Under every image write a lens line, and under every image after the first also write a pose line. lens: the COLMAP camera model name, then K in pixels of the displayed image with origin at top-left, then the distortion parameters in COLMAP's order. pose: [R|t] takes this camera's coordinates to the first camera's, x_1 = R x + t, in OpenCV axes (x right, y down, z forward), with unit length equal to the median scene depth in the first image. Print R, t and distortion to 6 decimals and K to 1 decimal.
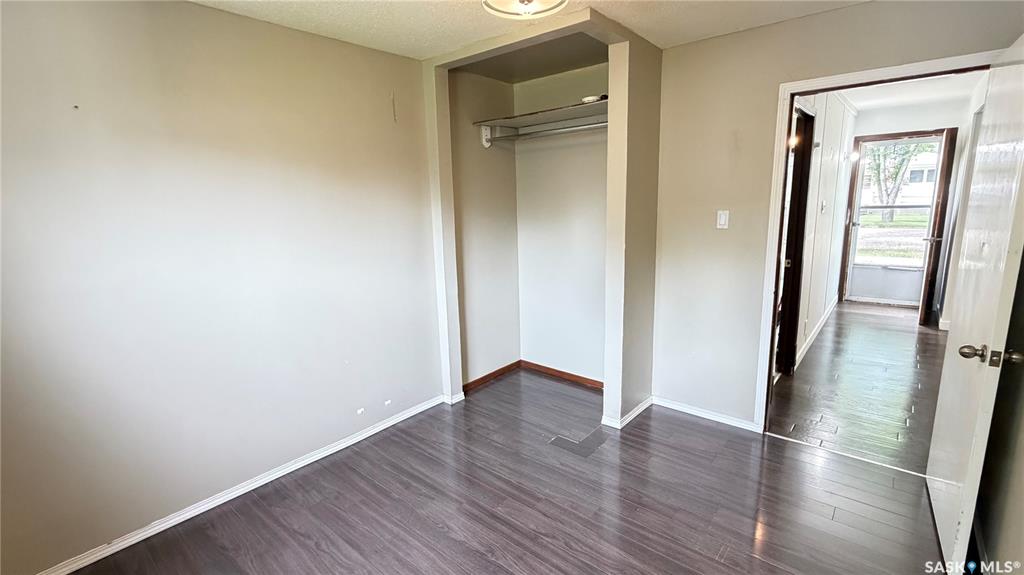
lens RADIAL K [[463.5, 0, 512.0], [0, 463.5, 287.5], [0, 0, 1]] dist [0.000609, -0.000058]
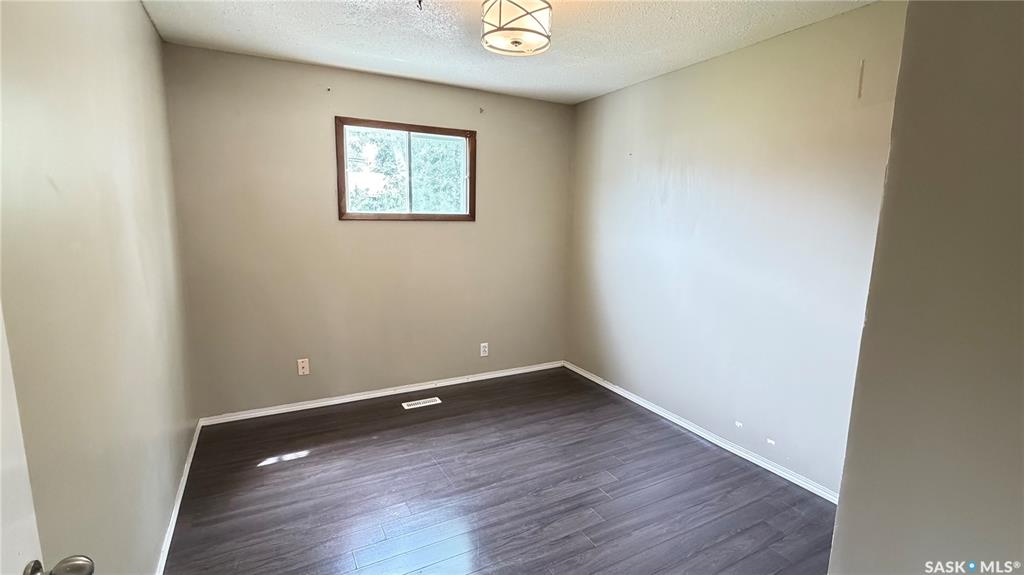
lens RADIAL K [[463.5, 0, 512.0], [0, 463.5, 287.5], [0, 0, 1]] dist [0.000609, -0.000058]
pose [[-0.360006, 0.169510, -0.917422, 0.906908], [-0.184749, 0.950929, 0.248198, -0.207070], [0.914475, 0.258845, -0.311023, 1.078891]]
